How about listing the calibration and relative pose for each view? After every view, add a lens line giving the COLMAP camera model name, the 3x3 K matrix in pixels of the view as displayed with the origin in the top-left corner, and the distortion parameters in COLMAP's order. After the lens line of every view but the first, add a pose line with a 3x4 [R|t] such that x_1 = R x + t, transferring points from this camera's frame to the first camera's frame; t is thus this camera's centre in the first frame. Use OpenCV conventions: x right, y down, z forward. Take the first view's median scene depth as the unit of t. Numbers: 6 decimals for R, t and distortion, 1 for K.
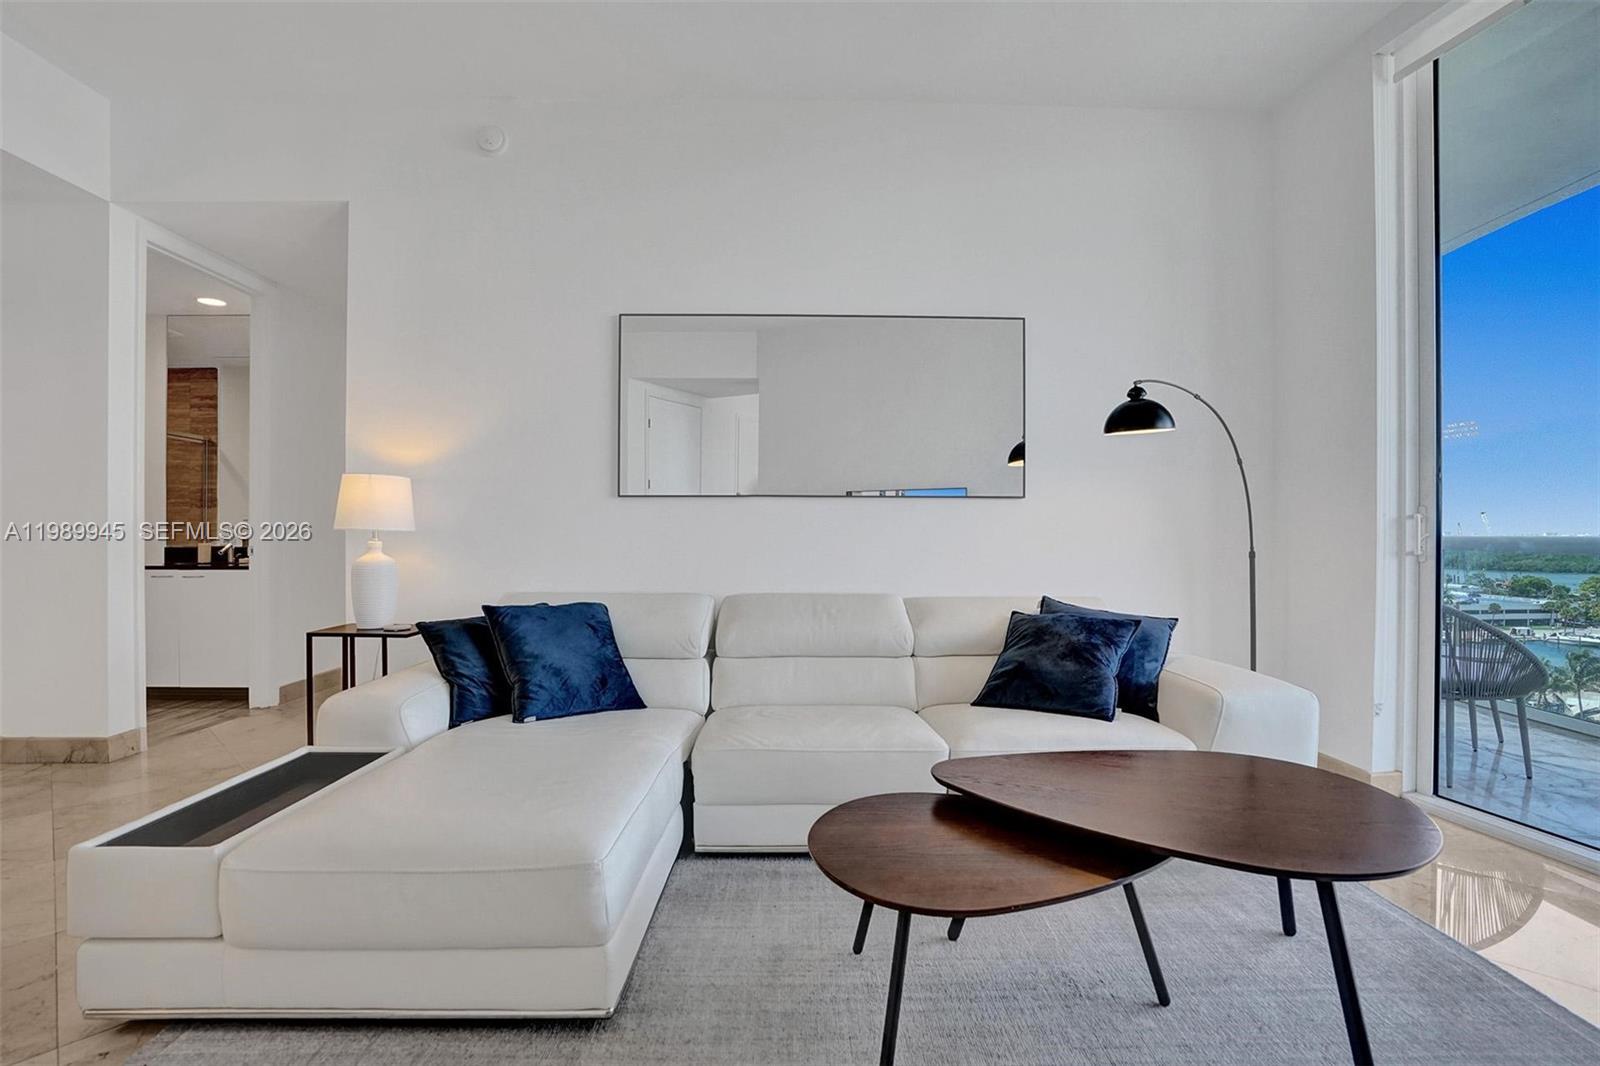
lens RADIAL K [[761.5, 0, 799.8], [0, 761.5, 530.1], [0, 0, 1]] dist [-0.063815, 0.023979]
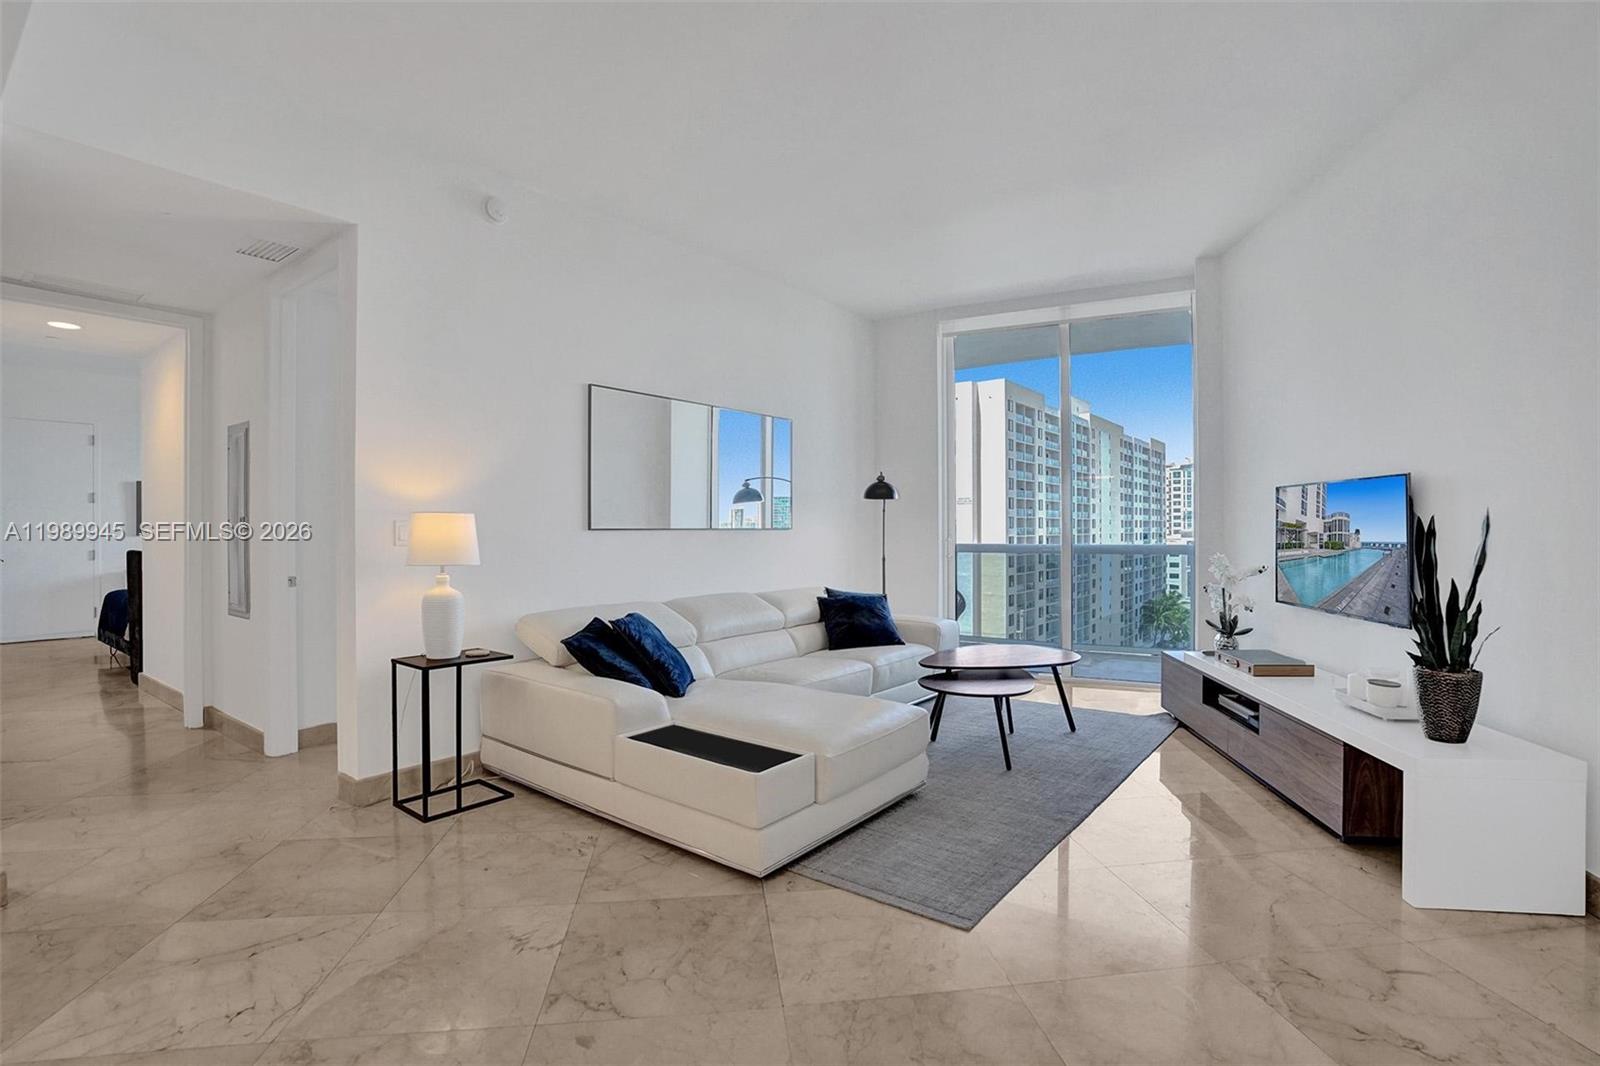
lens RADIAL K [[761.5, 0, 802.5], [0, 761.5, 524.1], [0, 0, 1]] dist [-0.063815, 0.023979]
pose [[0.617447, 0.001972, 0.786610, -1.177614], [0.003960, 0.999976, -0.005616, -0.053332], [-0.786603, 0.006583, 0.617424, -0.052245]]
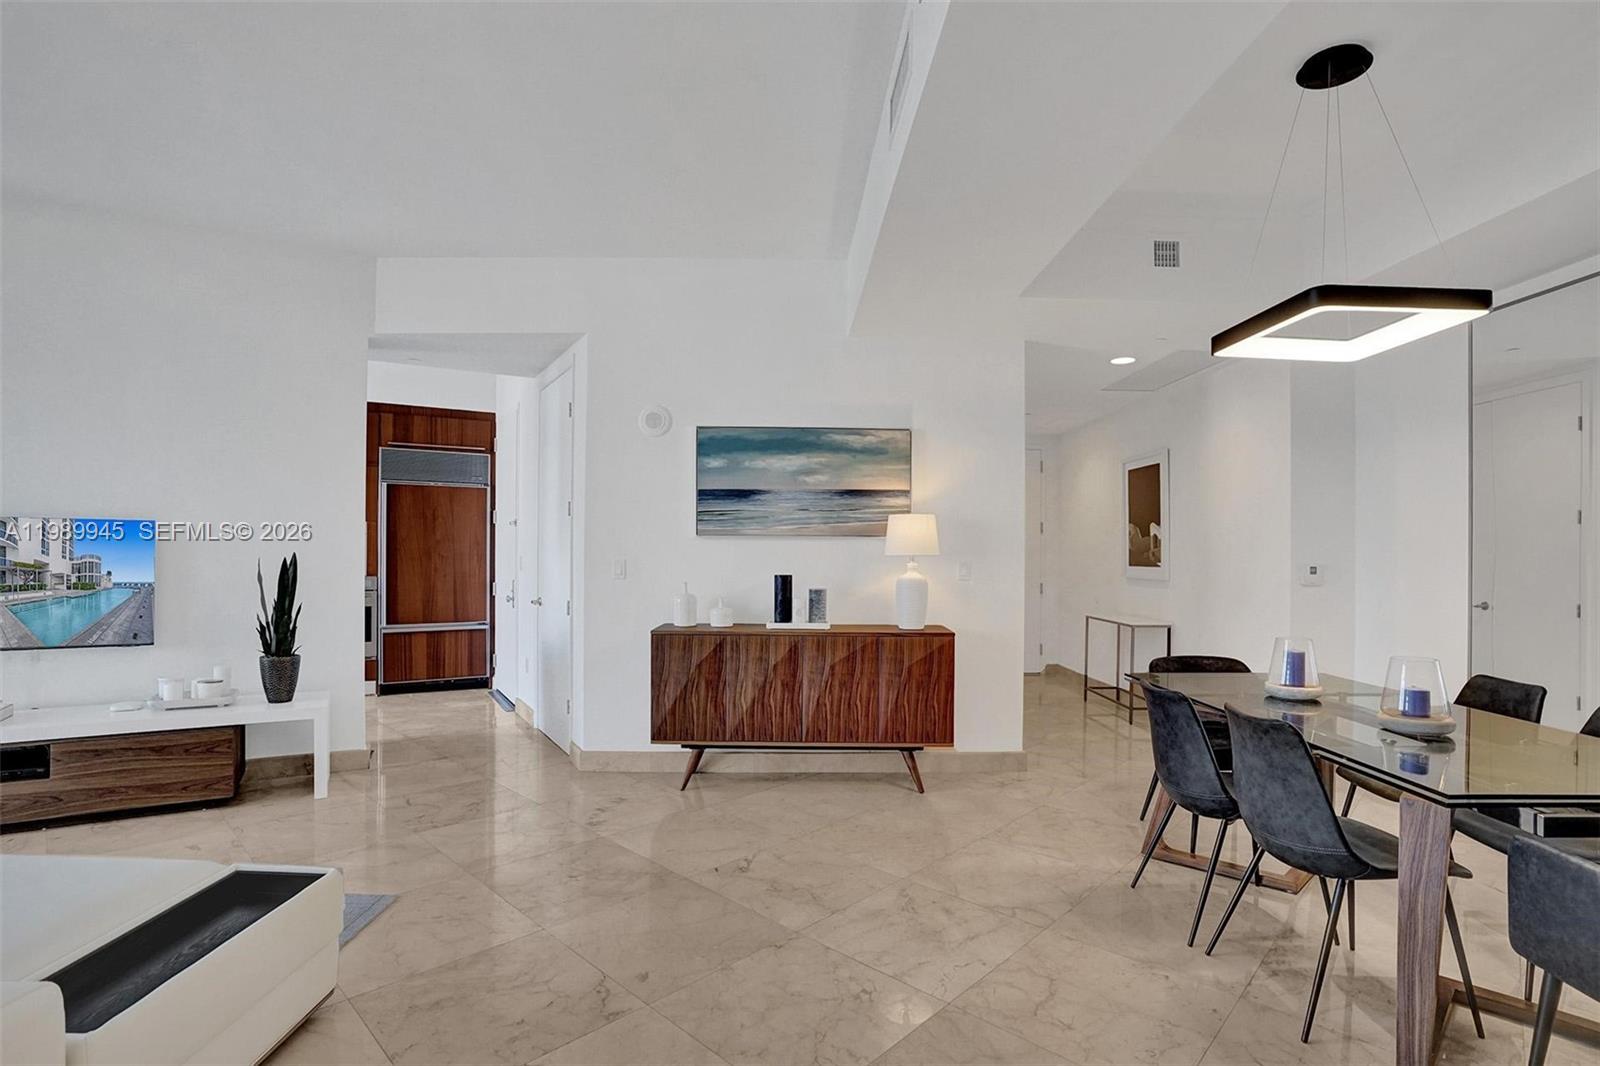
lens RADIAL K [[761.5, 0, 795.8], [0, 761.5, 551.9], [0, 0, 1]] dist [-0.063815, 0.023979]
pose [[-0.999971, -0.007165, -0.002498, -0.975900], [-0.007152, 0.999960, -0.005347, -0.081854], [0.002536, -0.005329, -0.999983, 1.260569]]
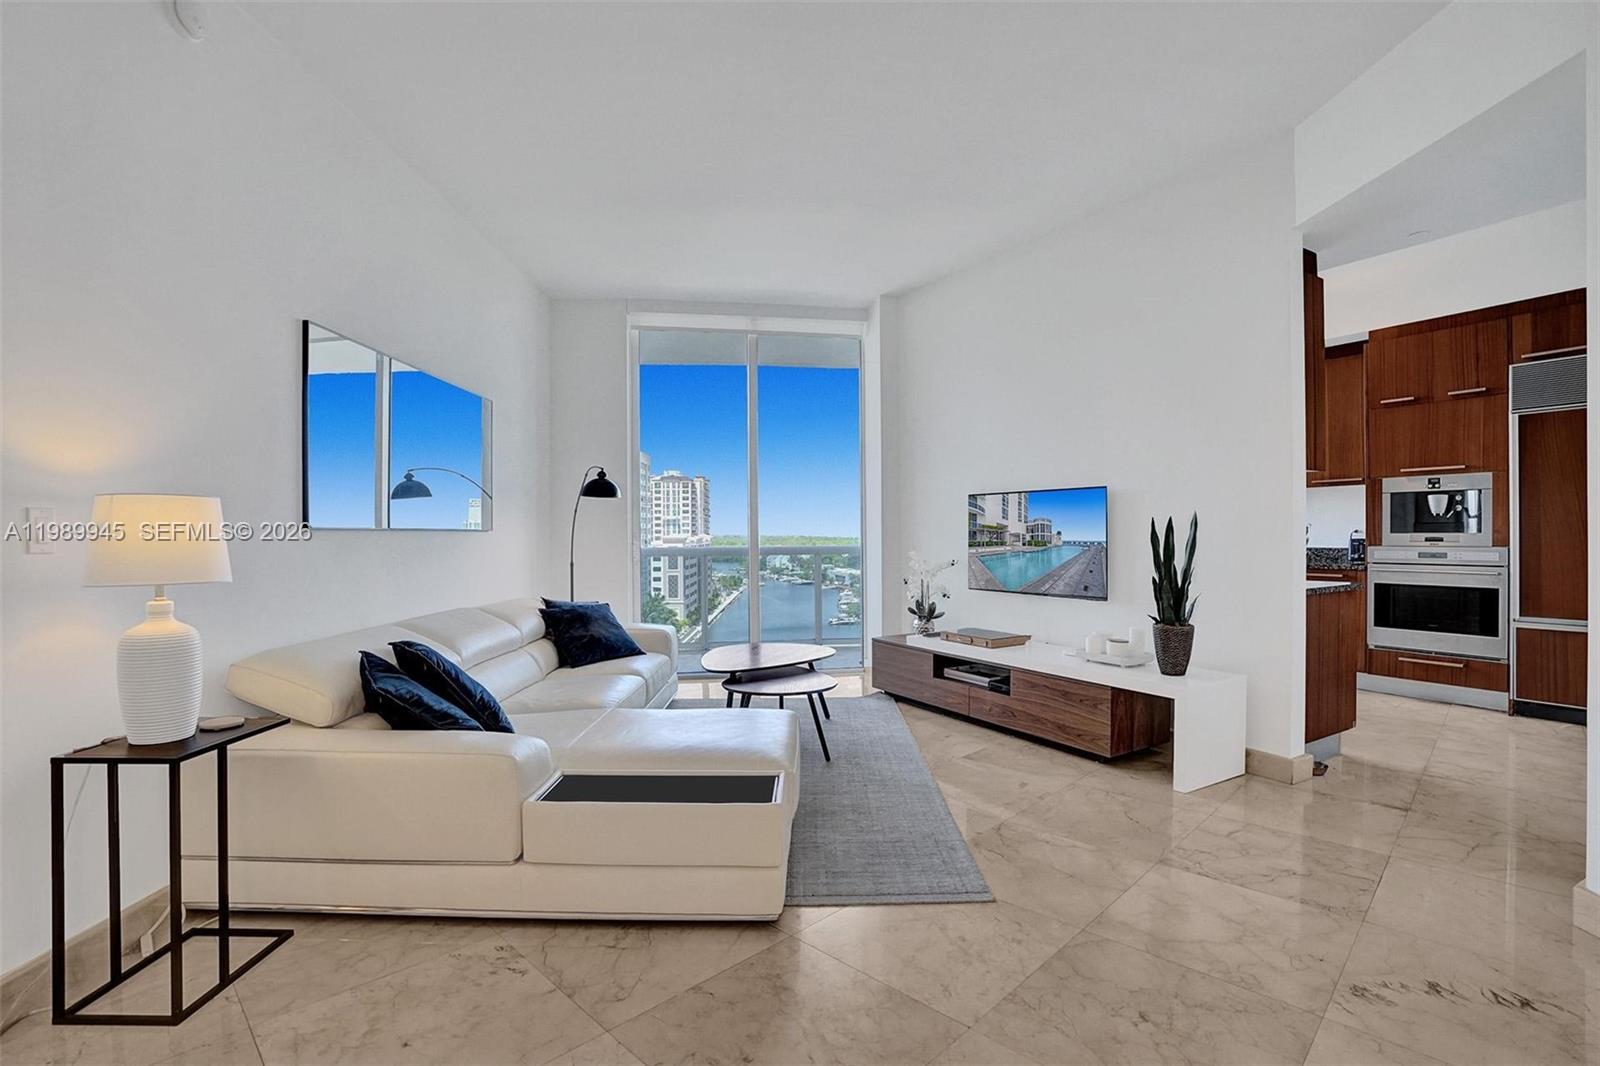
lens RADIAL K [[761.5, 0, 804.7], [0, 761.5, 539.7], [0, 0, 1]] dist [-0.063815, 0.023979]
pose [[-0.008212, -0.008672, 0.999929, -1.286645], [0.002426, 0.999959, 0.008692, -0.043828], [-0.999963, 0.002497, -0.008191, 0.518391]]
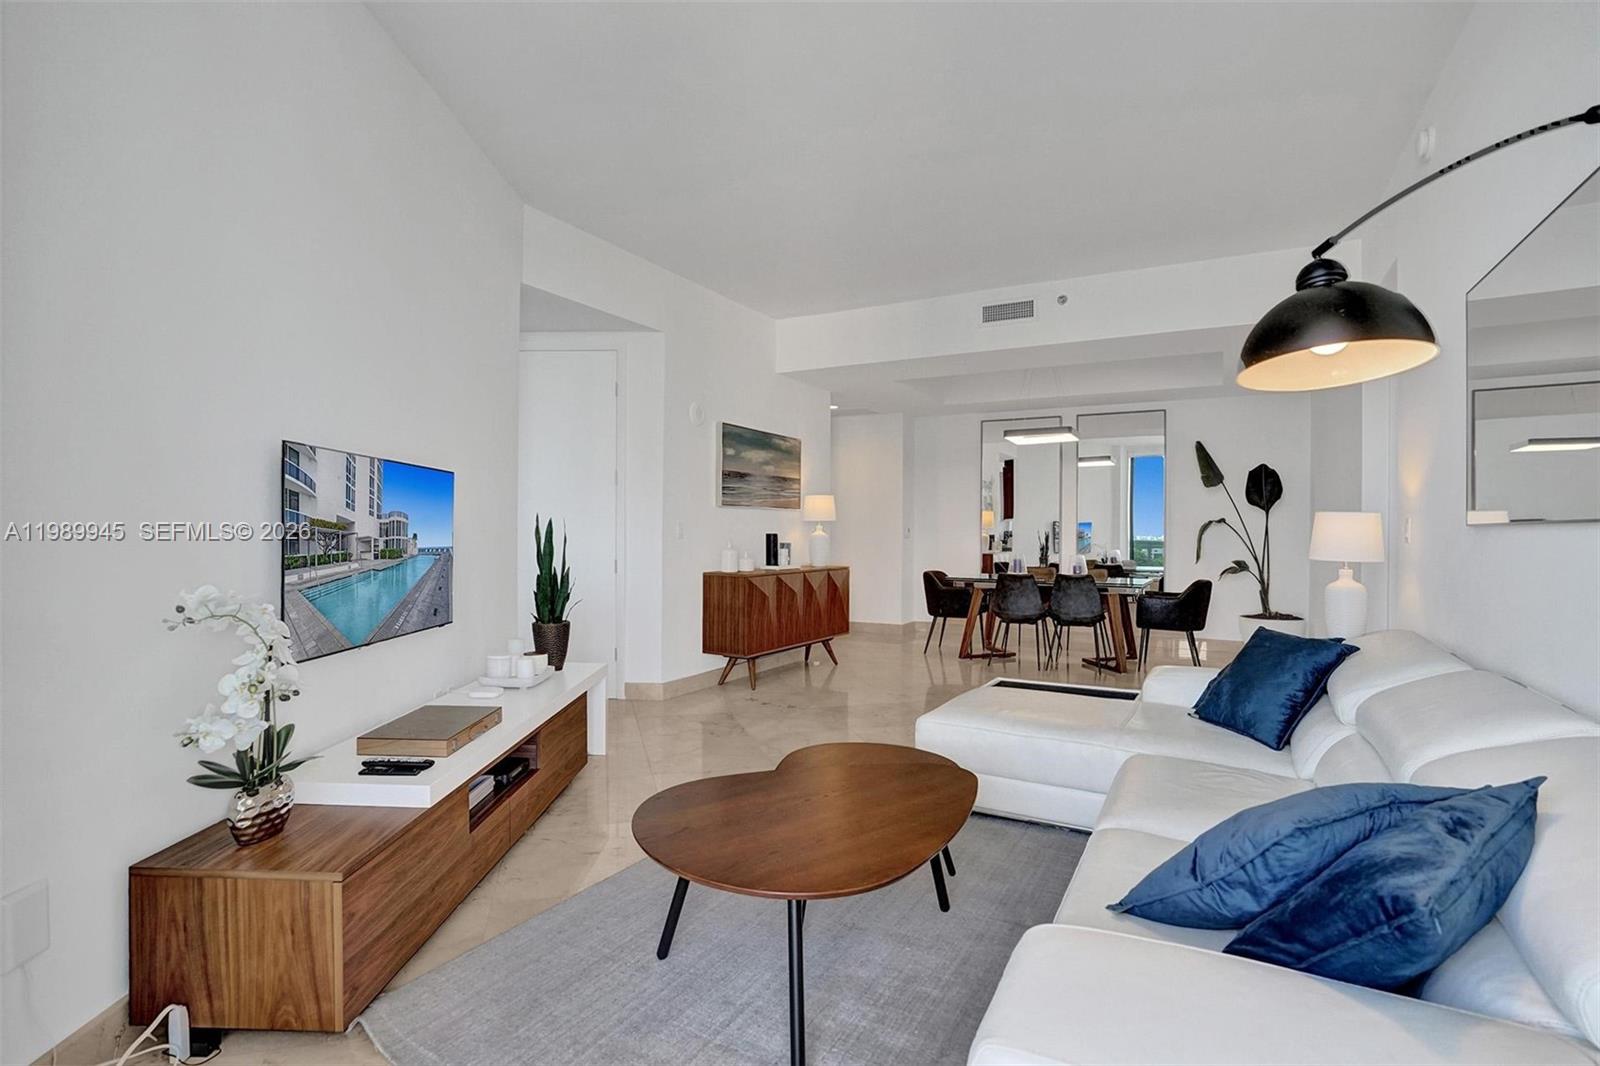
lens RADIAL K [[761.5, 0, 795.1], [0, 761.5, 523.5], [0, 0, 1]] dist [-0.063815, 0.023979]
pose [[-0.508183, -0.011310, -0.861175, 0.867213], [-0.002167, 0.999927, -0.011854, -0.048687], [0.861246, -0.004158, -0.508171, 0.928059]]
